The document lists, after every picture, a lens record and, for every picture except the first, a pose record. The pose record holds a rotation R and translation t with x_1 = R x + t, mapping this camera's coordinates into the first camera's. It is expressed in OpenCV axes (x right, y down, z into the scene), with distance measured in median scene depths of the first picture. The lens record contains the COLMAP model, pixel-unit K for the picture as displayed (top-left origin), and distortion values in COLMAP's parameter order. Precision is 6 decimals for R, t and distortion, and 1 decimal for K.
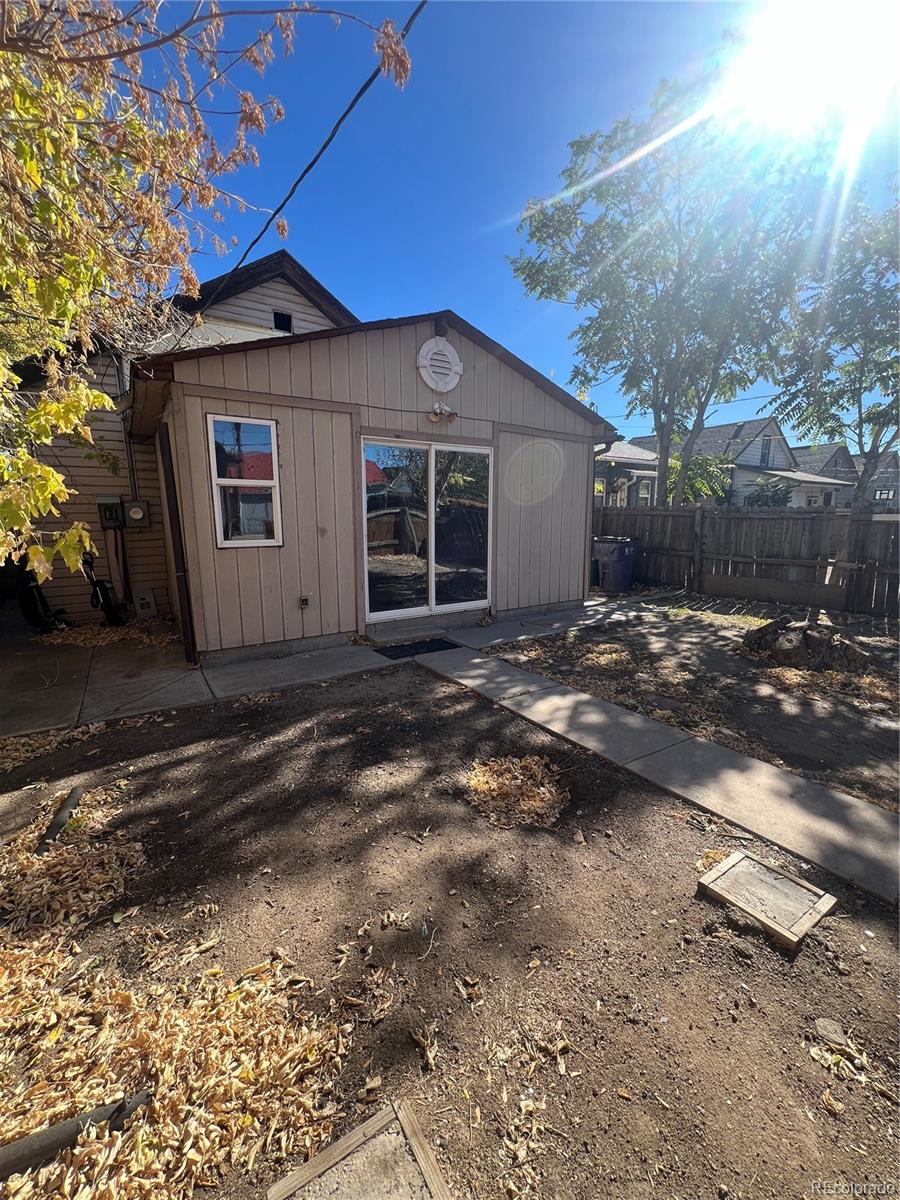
lens RADIAL K [[481.5, 0, 454.1], [0, 481.5, 610.9], [0, 0, 1]] dist [-0.004327, 0.000760]
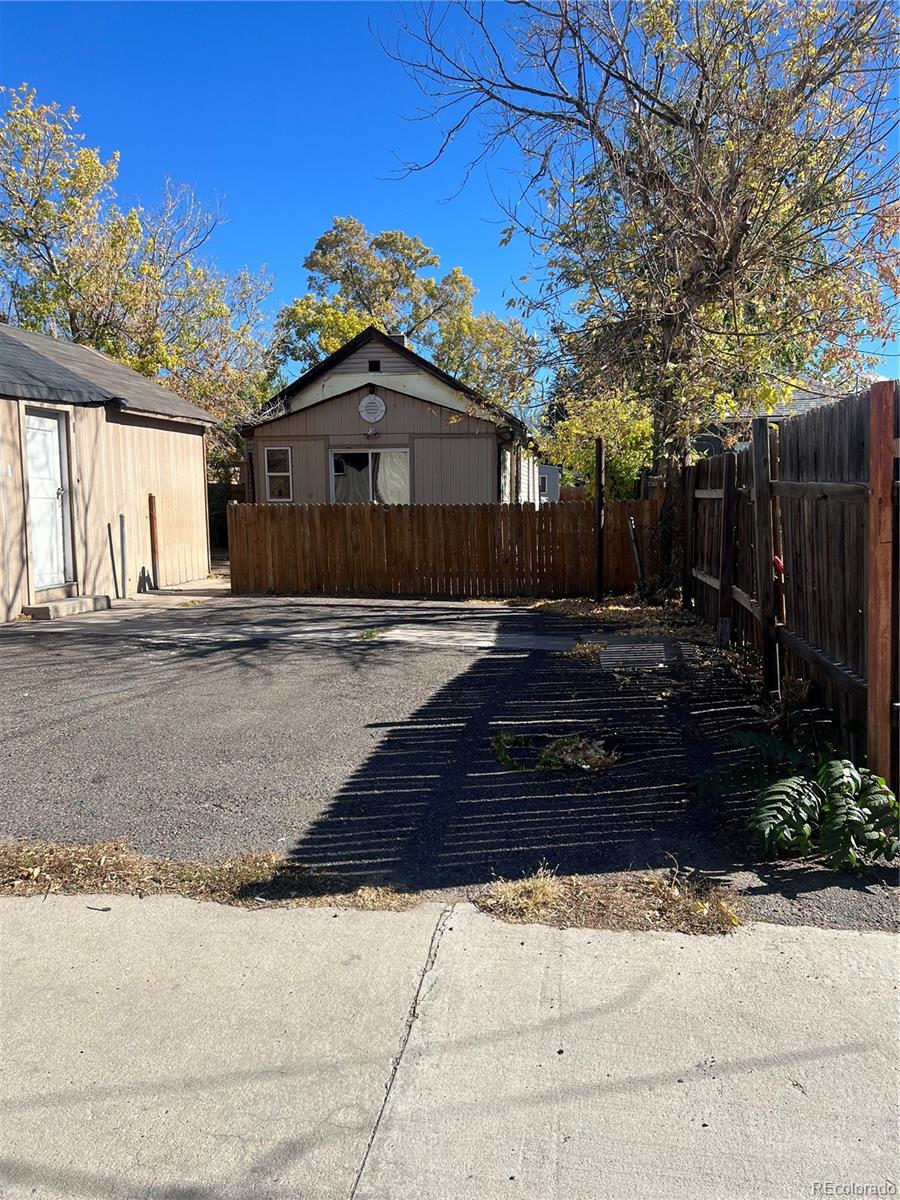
lens RADIAL K [[902.2, 0, 445.7], [0, 902.2, 596.7], [0, 0, 1]] dist [0.066613, -0.078597]
pose [[0.738944, 0.072556, -0.669848, 2.905133], [-0.122521, 0.992079, -0.027700, 0.315224], [0.662533, 0.102540, 0.741981, -1.517631]]
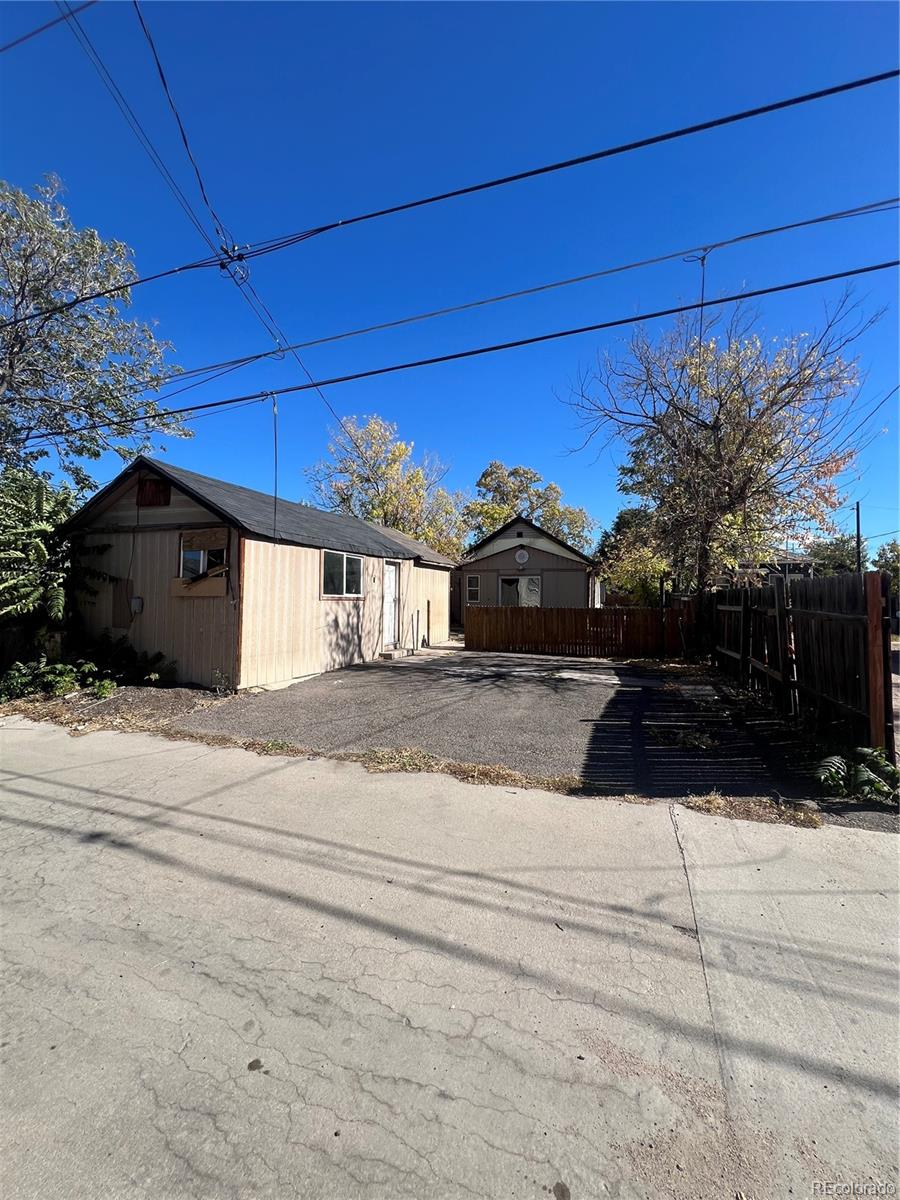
lens RADIAL K [[481.5, 0, 452.5], [0, 481.5, 598.0], [0, 0, 1]] dist [-0.003970, 0.001448]
pose [[0.616705, 0.013015, -0.787087, 2.868921], [-0.160667, 0.980897, -0.109667, 0.333857], [0.770624, 0.194091, 0.607016, -1.799365]]
